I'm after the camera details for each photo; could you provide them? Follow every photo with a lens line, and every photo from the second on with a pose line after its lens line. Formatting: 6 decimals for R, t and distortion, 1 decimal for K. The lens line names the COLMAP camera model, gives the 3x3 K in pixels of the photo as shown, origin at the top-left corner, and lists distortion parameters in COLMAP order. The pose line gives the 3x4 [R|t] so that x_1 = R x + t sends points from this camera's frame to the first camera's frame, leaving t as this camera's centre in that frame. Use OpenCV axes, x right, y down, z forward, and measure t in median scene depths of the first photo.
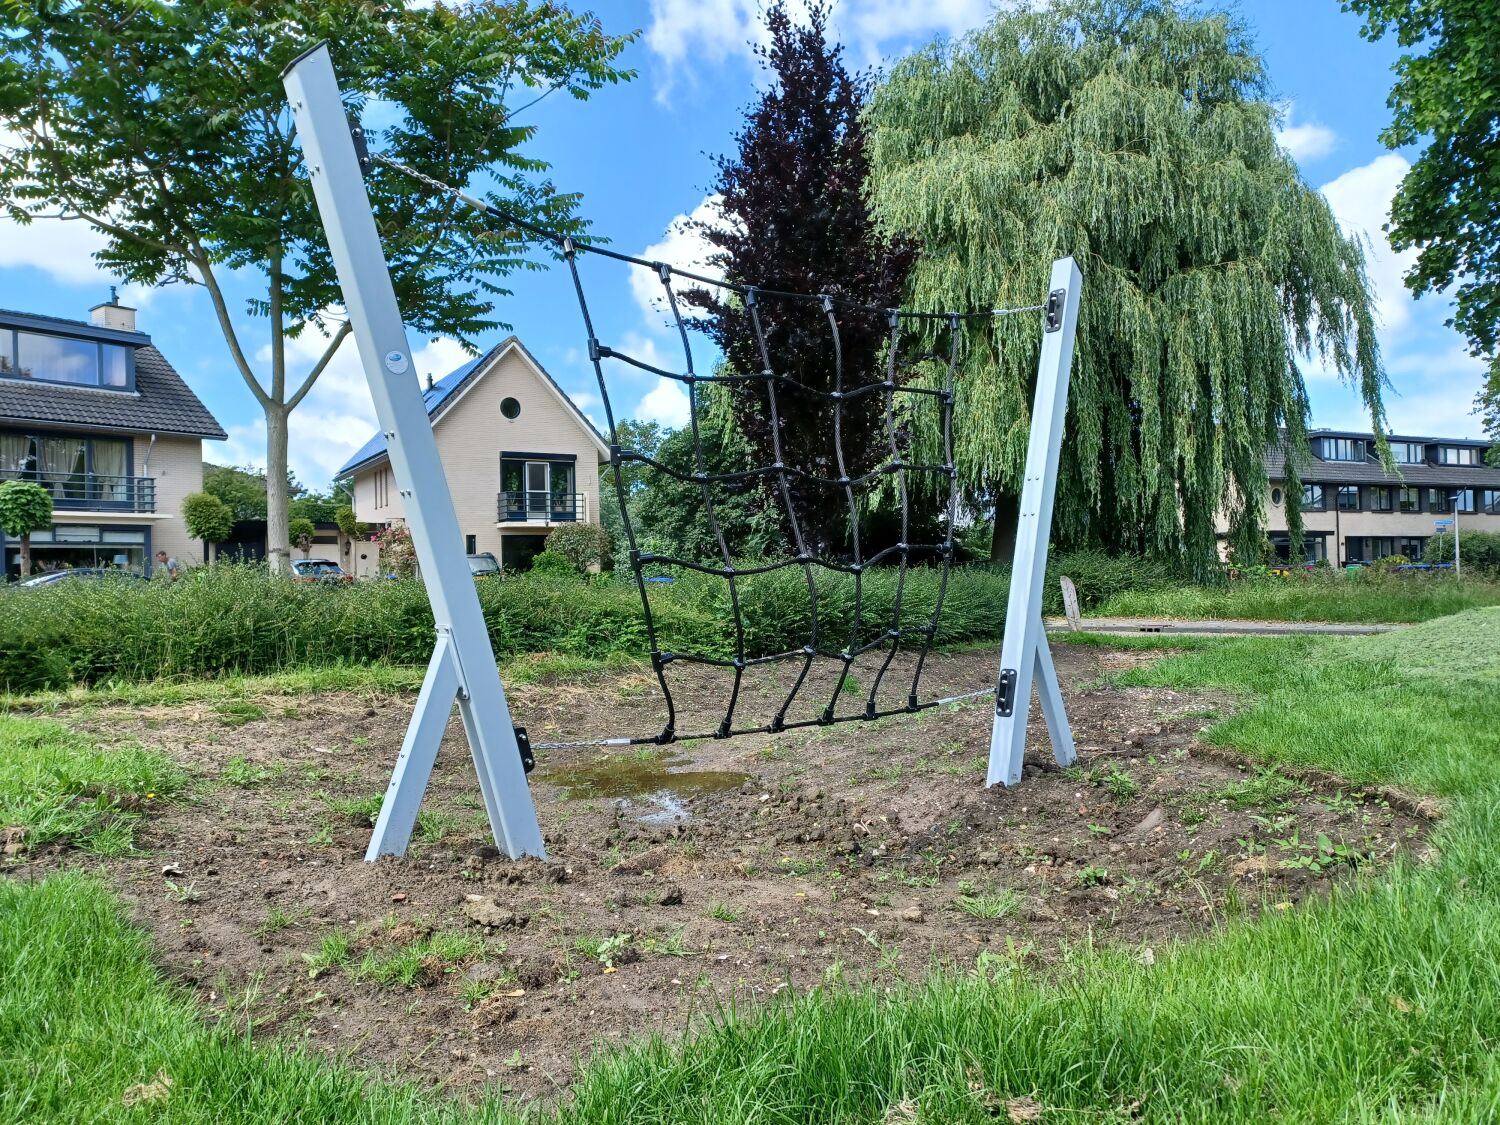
lens RADIAL K [[1081.3, 0, 750.0], [0, 1081.3, 562.5], [0, 0, 1]] dist [0.052165, -0.004482]
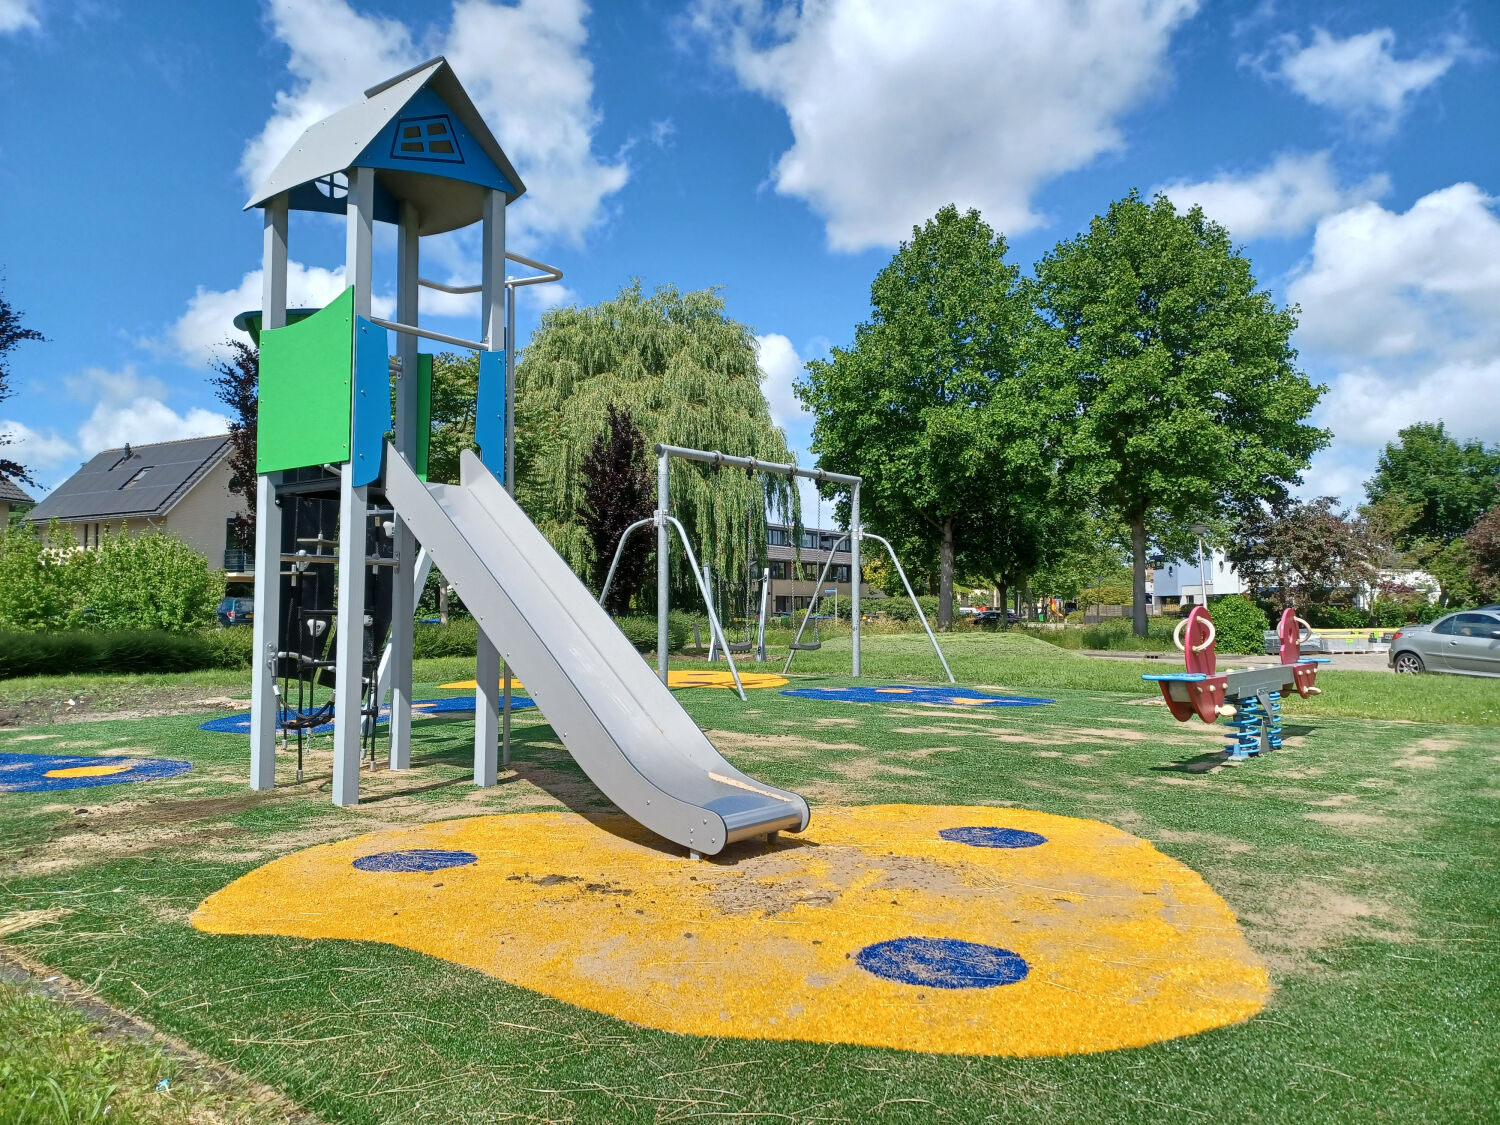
lens RADIAL K [[1081.3, 0, 750.0], [0, 1081.3, 562.5], [0, 0, 1]] dist [0.052165, -0.004482]
pose [[0.881114, 0.048013, 0.470460, -0.467878], [-0.036898, 0.998780, -0.032827, -0.034961], [-0.471463, 0.011566, 0.881810, -0.743093]]
